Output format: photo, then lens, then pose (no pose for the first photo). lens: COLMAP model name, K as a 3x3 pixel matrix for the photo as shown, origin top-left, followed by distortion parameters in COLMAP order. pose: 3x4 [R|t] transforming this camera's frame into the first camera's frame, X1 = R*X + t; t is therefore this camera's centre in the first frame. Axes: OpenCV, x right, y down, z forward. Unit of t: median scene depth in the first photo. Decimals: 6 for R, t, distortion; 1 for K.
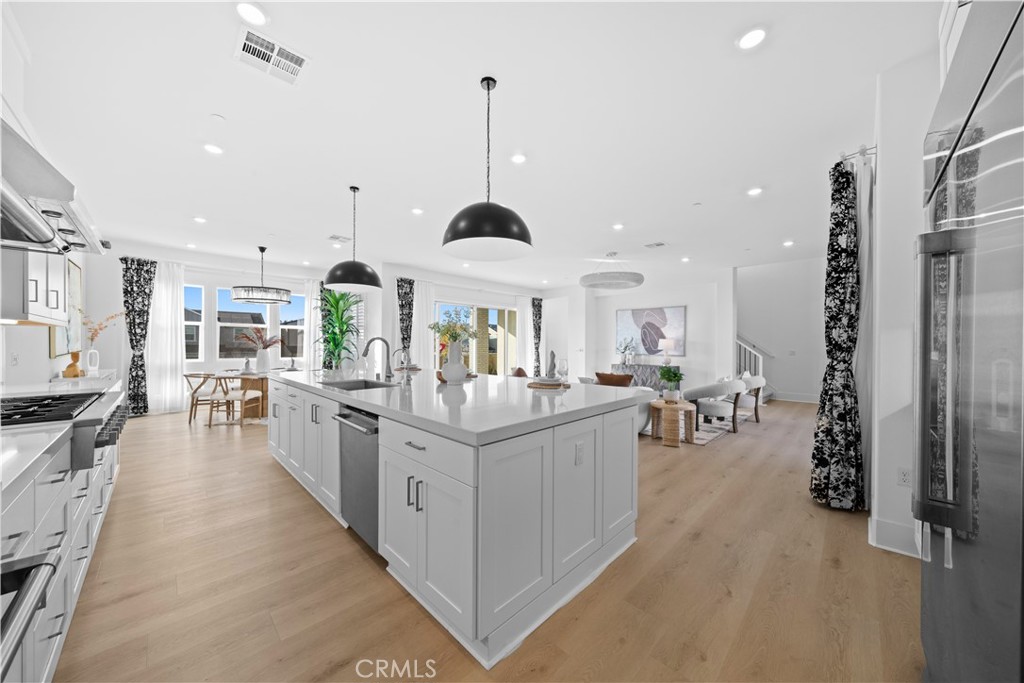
lens RADIAL K [[353.4, 0, 516.4], [0, 353.4, 342.3], [0, 0, 1]] dist [-0.000816, -0.000592]
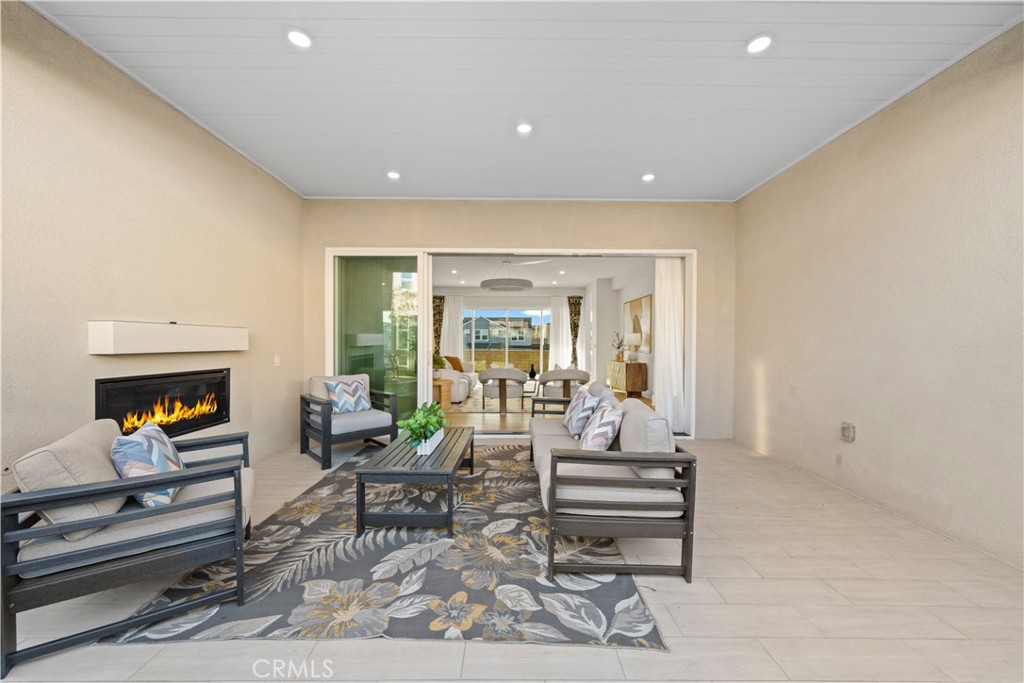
lens RADIAL K [[375.6, 0, 506.7], [0, 375.6, 343.0], [0, 0, 1]] dist [-0.001870, -0.000077]
pose [[0.694945, -0.000706, -0.719062, 0.807131], [0.002440, 0.999996, 0.001377, 0.012023], [0.719058, -0.002711, 0.694944, 0.093063]]
